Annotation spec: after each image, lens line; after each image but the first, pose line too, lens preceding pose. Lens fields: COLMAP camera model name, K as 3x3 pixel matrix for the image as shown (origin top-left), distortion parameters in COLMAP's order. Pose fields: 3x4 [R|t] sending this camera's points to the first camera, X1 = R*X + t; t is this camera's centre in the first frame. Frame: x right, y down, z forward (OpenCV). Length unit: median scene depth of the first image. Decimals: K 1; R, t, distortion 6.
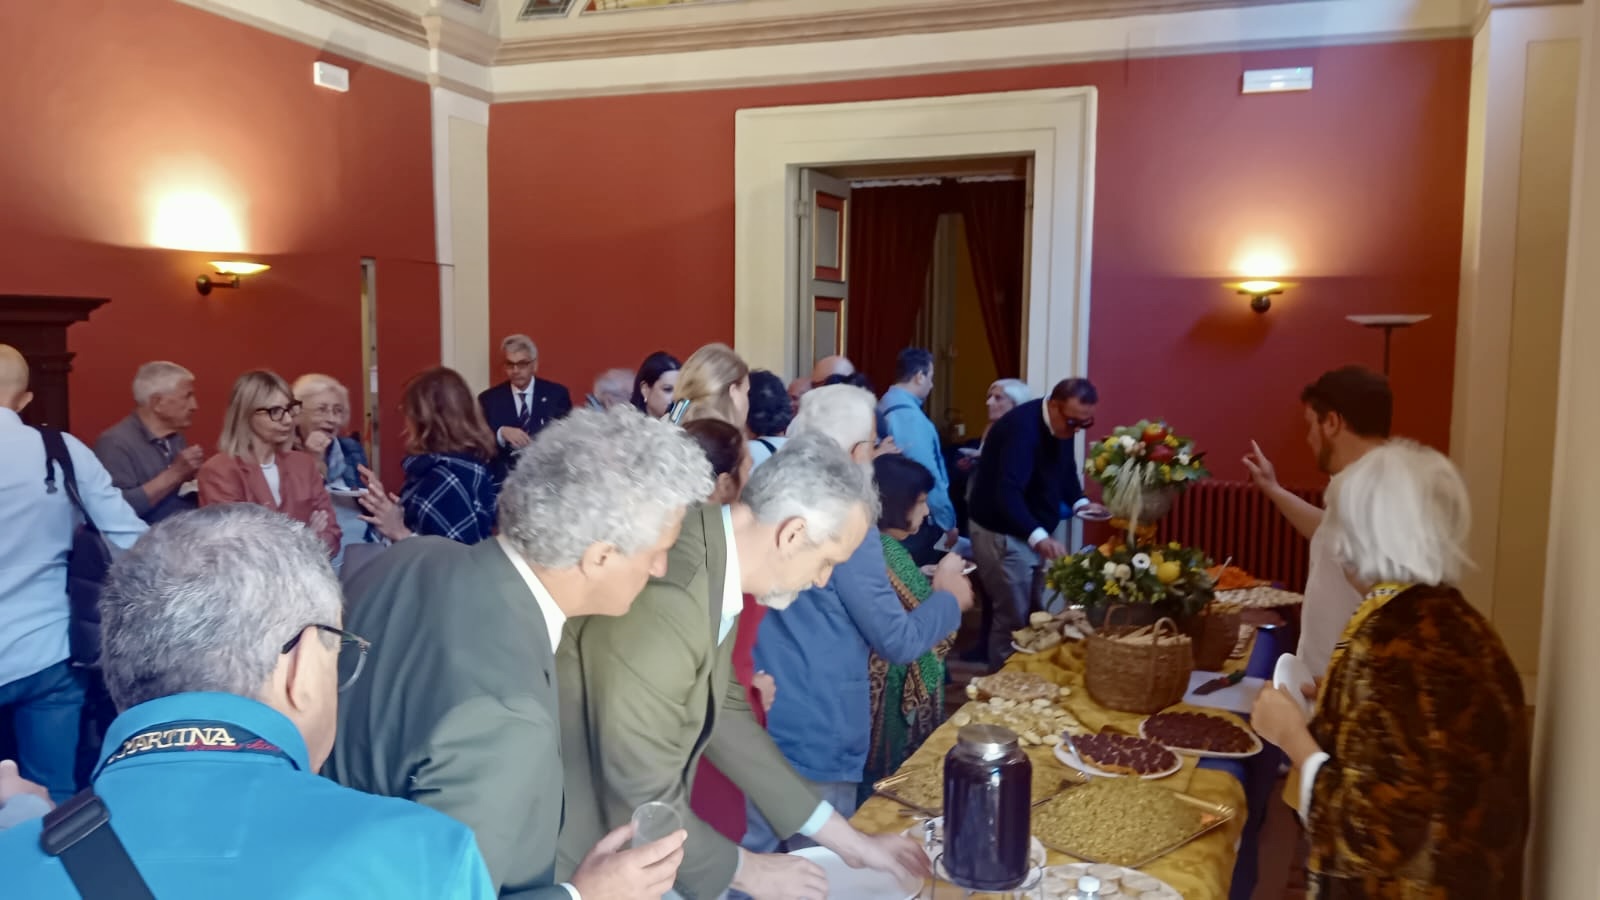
lens RADIAL K [[1208.5, 0, 826.2], [0, 1208.5, 453.1], [0, 0, 1]] dist [0.061961, -0.131960]
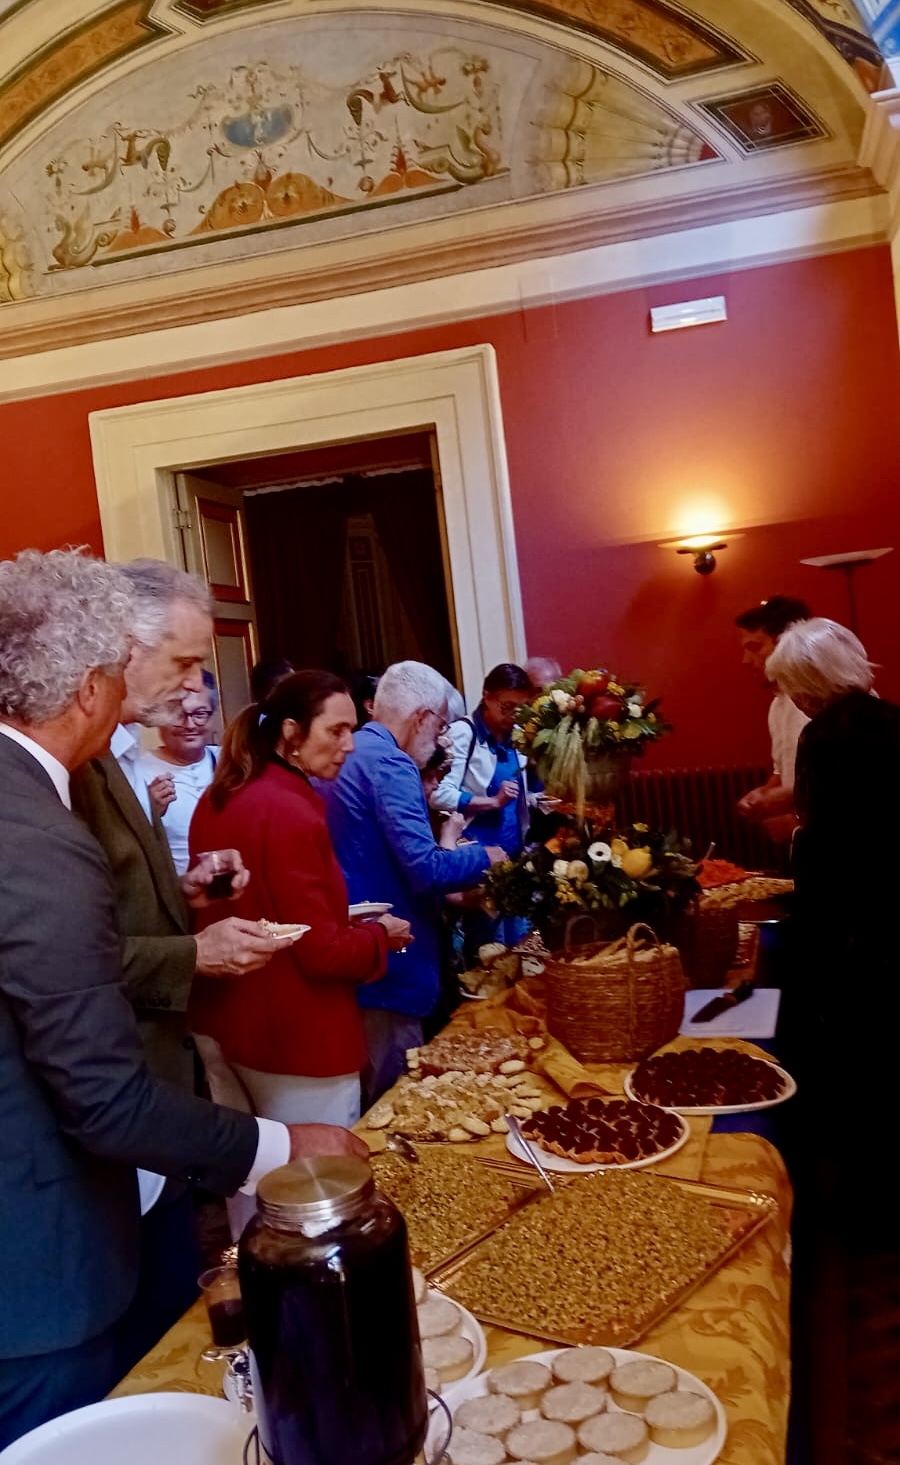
lens RADIAL K [[1250.9, 0, 453.2], [0, 1250.9, 701.2], [0, 0, 1]] dist [0.133888, -0.309216]
pose [[0.983559, -0.120103, 0.134856, 0.078038], [0.130851, 0.988647, -0.073853, 0.042422], [-0.124455, 0.090285, 0.988109, 0.238937]]
